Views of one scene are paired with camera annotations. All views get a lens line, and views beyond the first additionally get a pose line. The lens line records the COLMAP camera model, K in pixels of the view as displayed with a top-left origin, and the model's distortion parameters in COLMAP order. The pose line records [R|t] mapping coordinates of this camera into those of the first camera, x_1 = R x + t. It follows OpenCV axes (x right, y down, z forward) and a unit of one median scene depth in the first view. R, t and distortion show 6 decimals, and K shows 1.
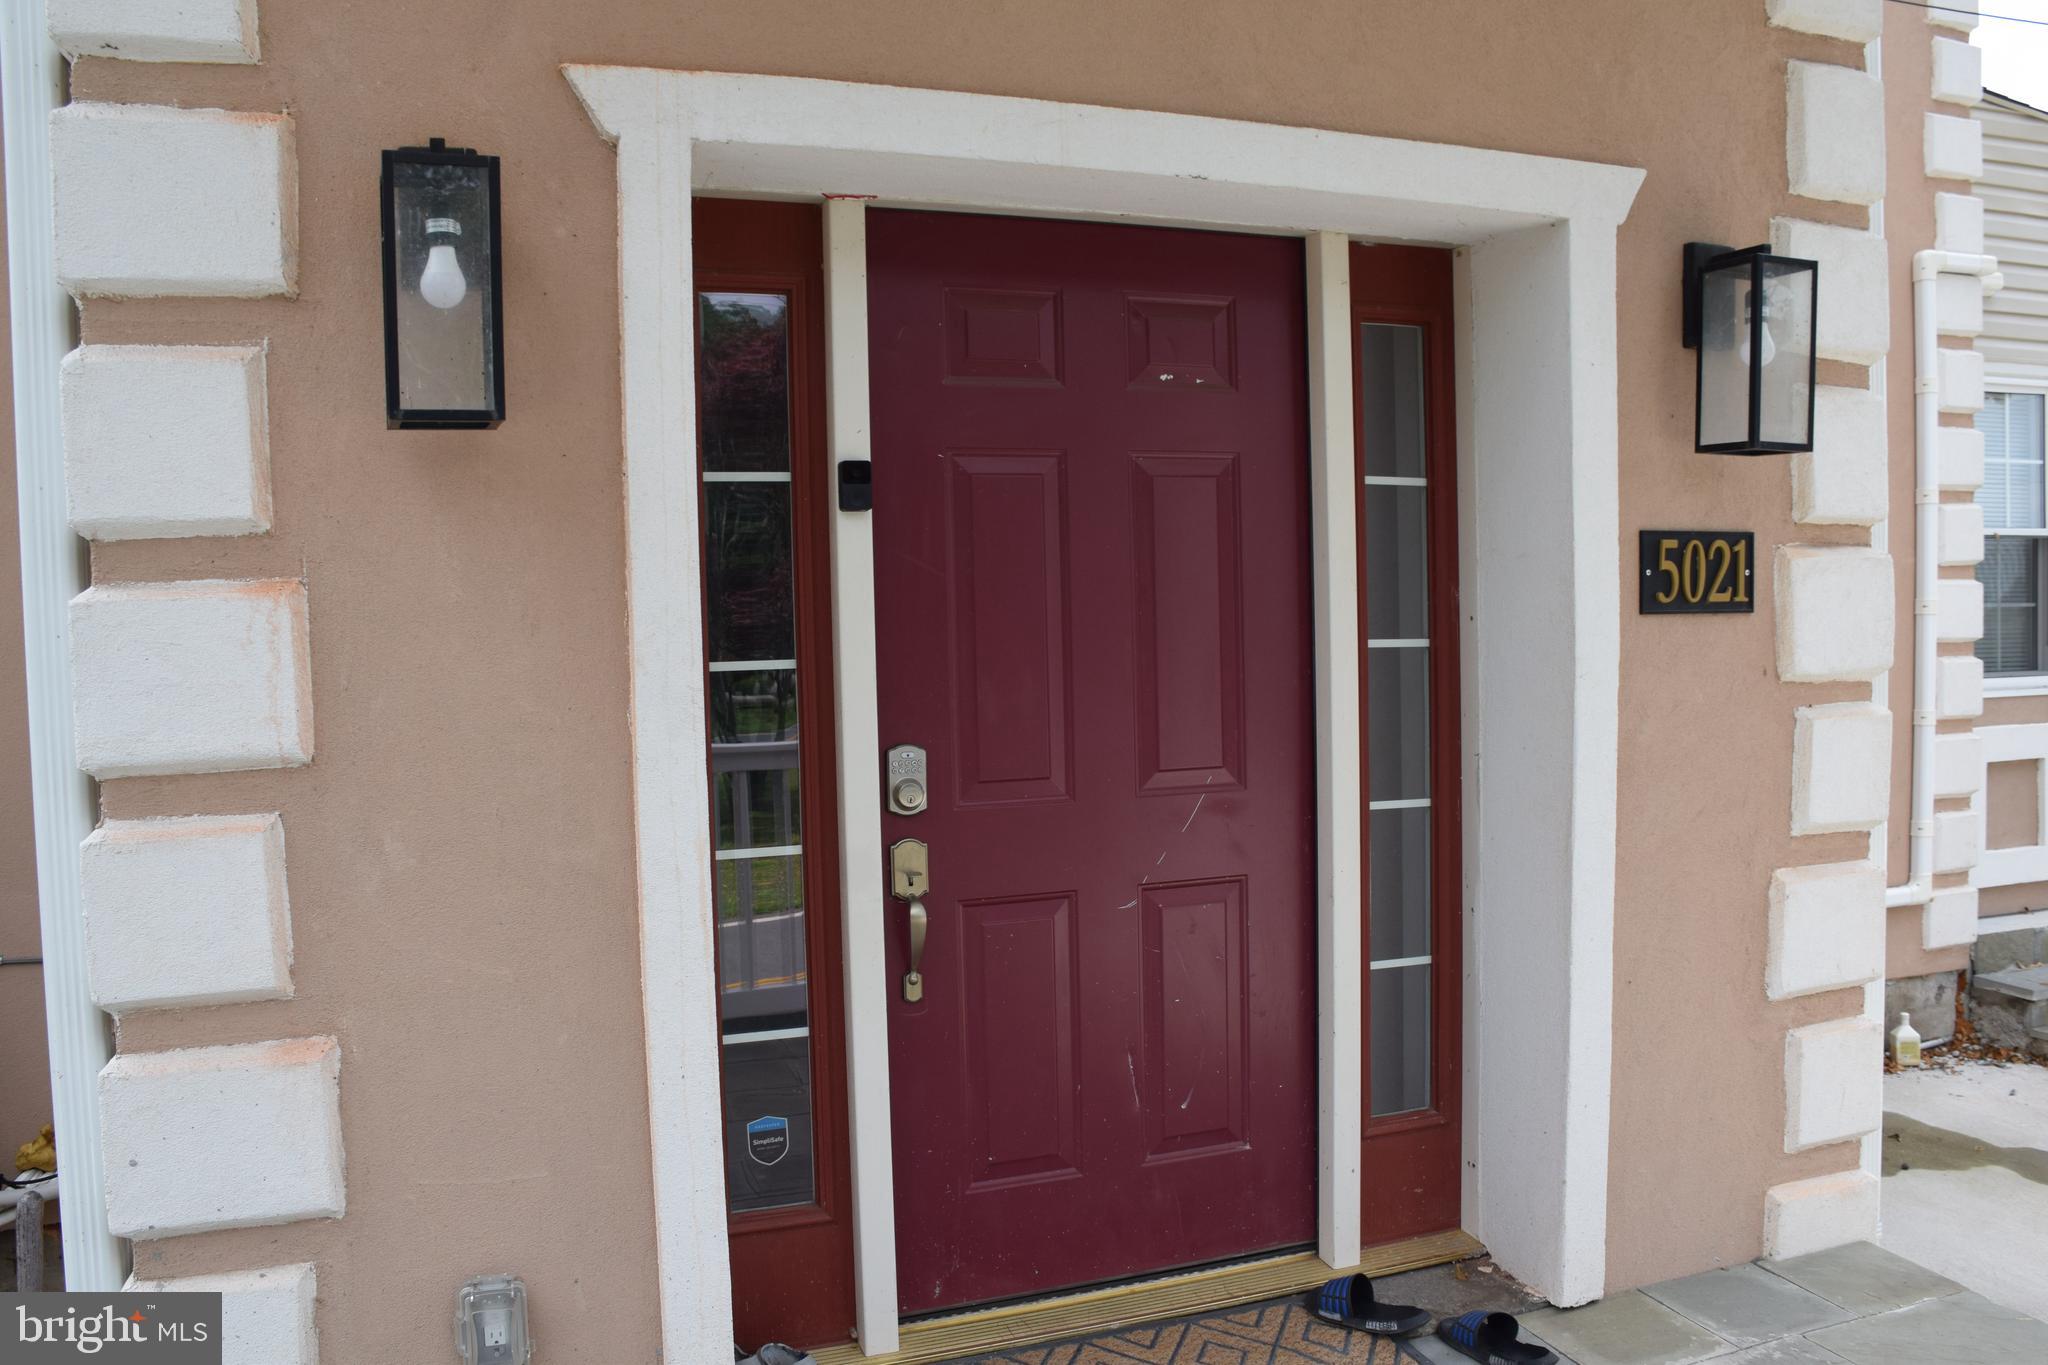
lens RADIAL K [[1535.2, 0, 1054.8], [0, 1535.2, 684.0], [0, 0, 1]] dist [-0.002663, -0.000800]
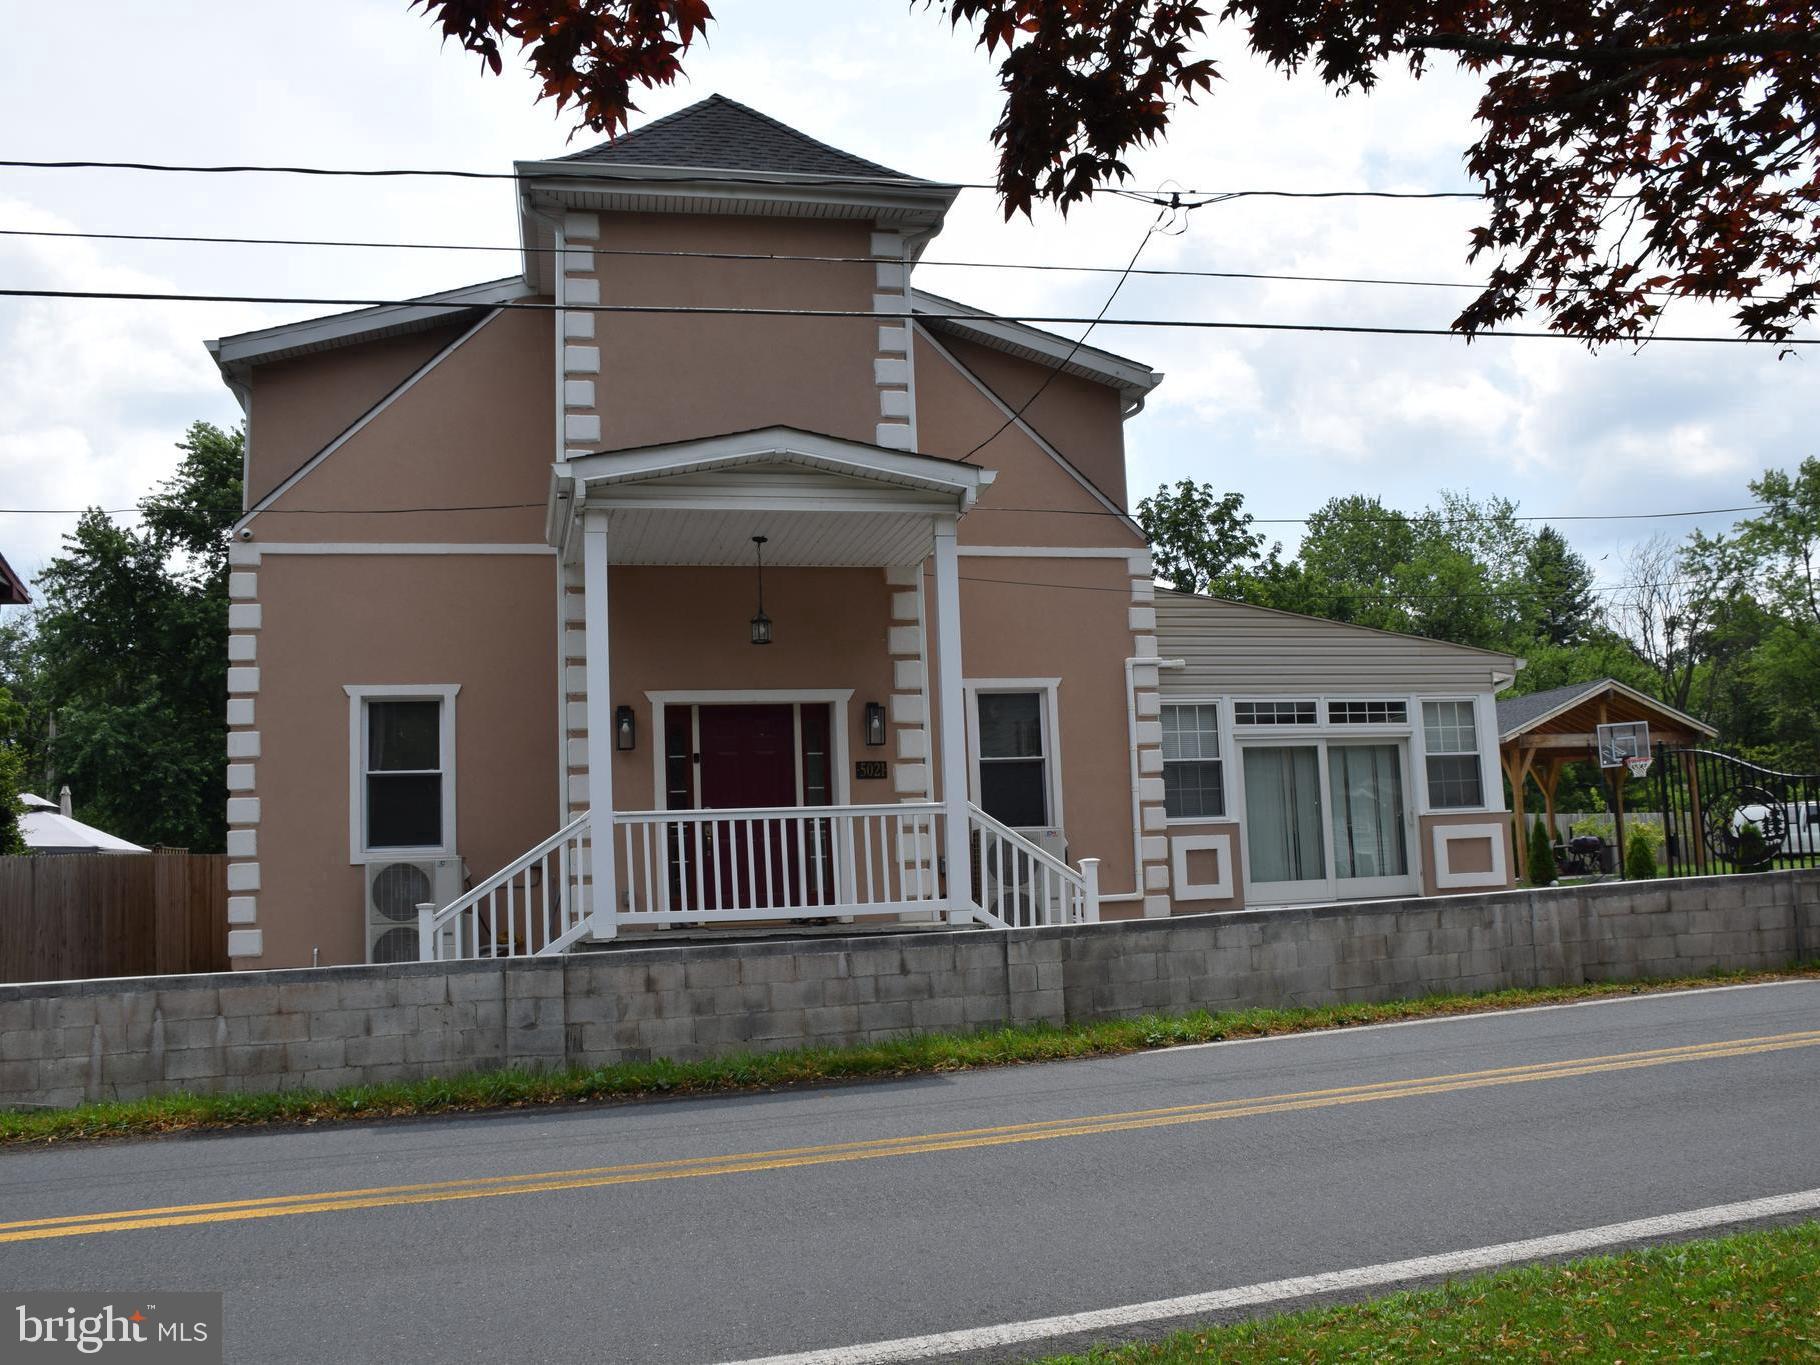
lens RADIAL K [[1570.4, 0, 940.0], [0, 1570.4, 694.8], [0, 0, 1]] dist [-0.138290, 0.100020]
pose [[0.992599, -0.030972, -0.117420, 1.219584], [0.012155, 0.987411, -0.157706, 0.472140], [0.120826, 0.155112, 0.980480, -3.824719]]
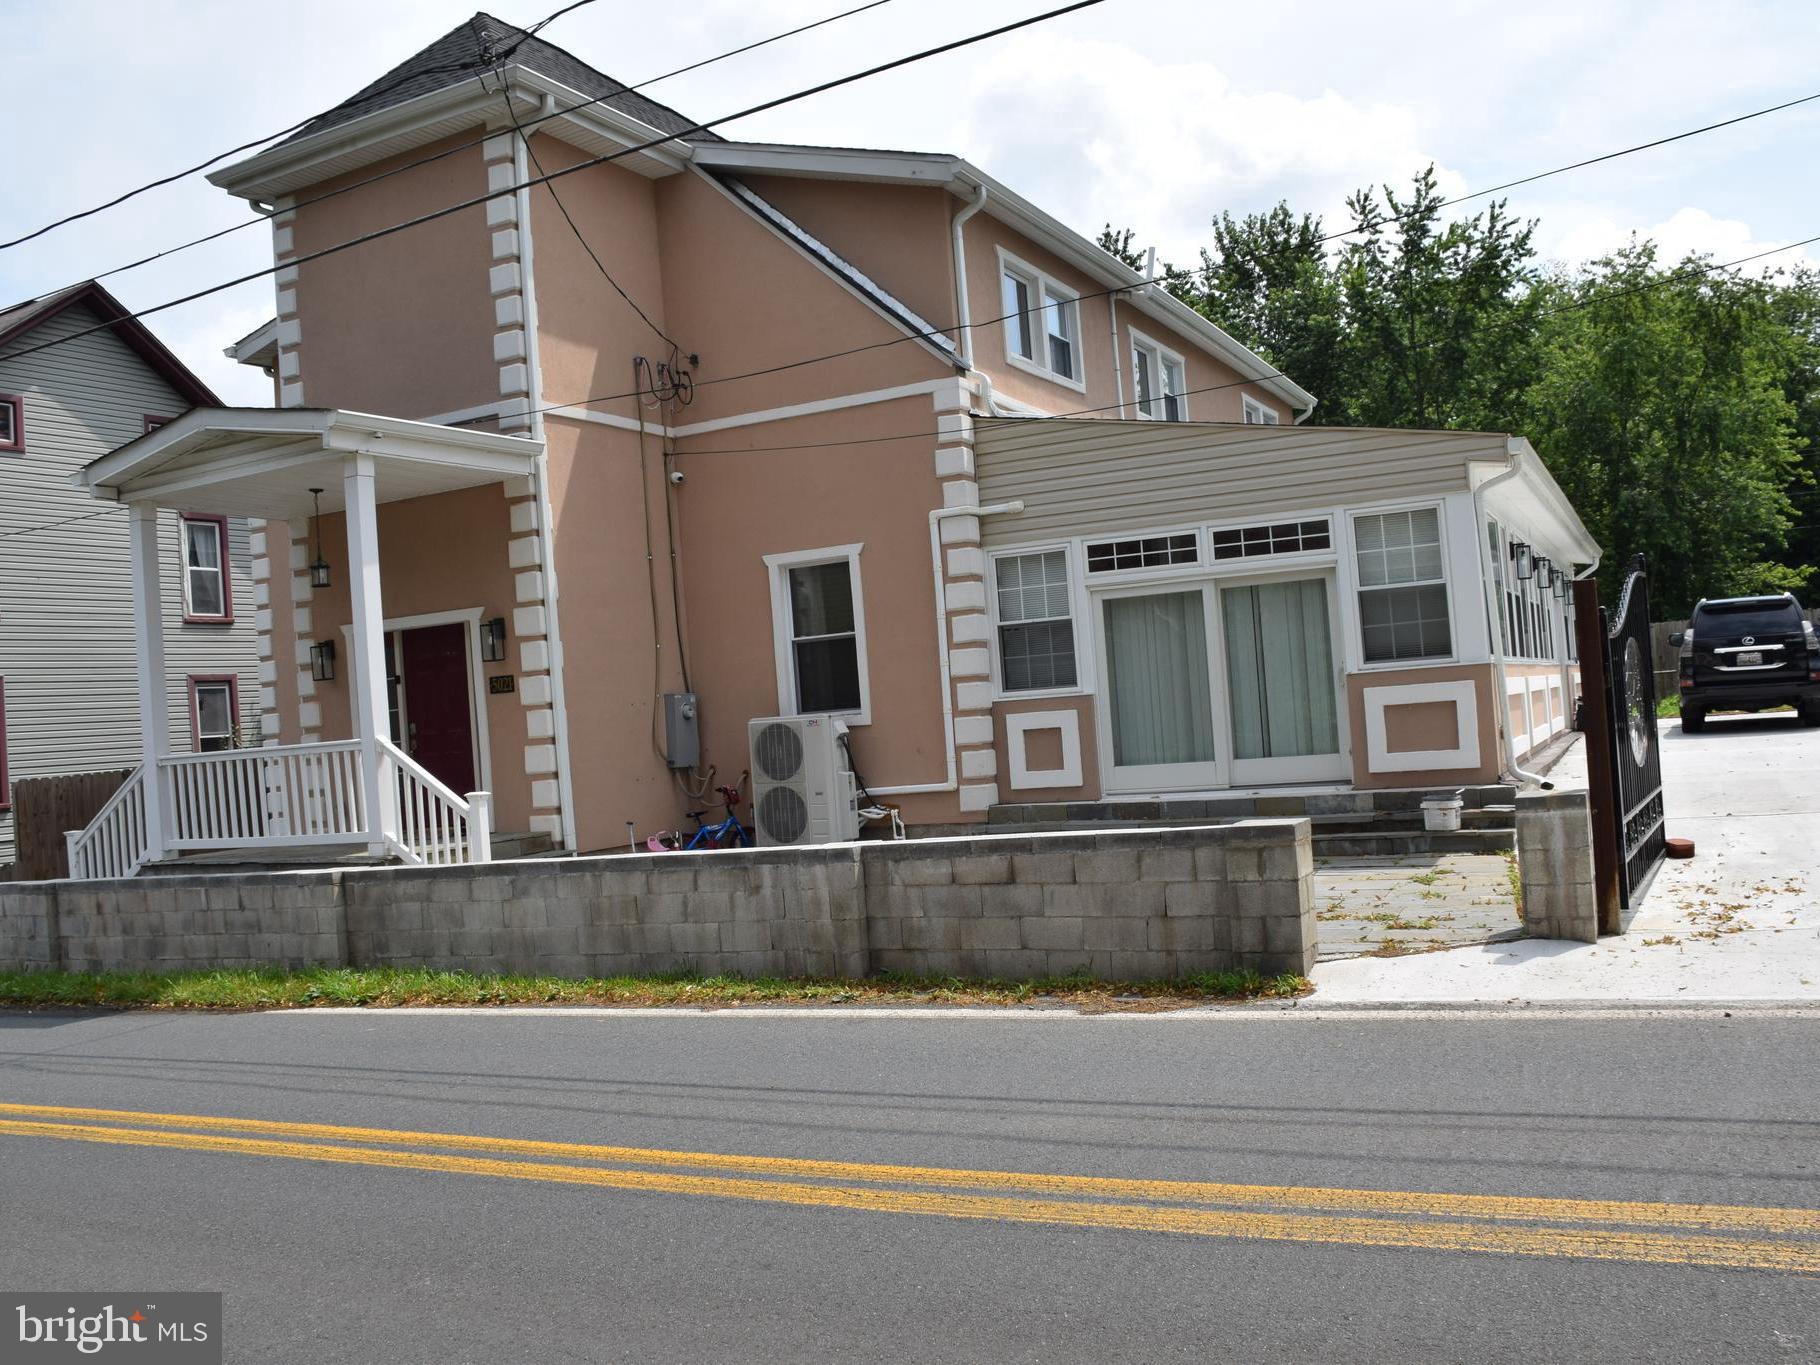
lens RADIAL K [[1570.4, 0, 940.0], [0, 1570.4, 694.8], [0, 0, 1]] dist [-0.138290, 0.100020]
pose [[0.685951, -0.034285, -0.726840, 5.004745], [0.030219, 0.999370, -0.018622, 0.093623], [0.727020, -0.009191, 0.686555, -1.387687]]
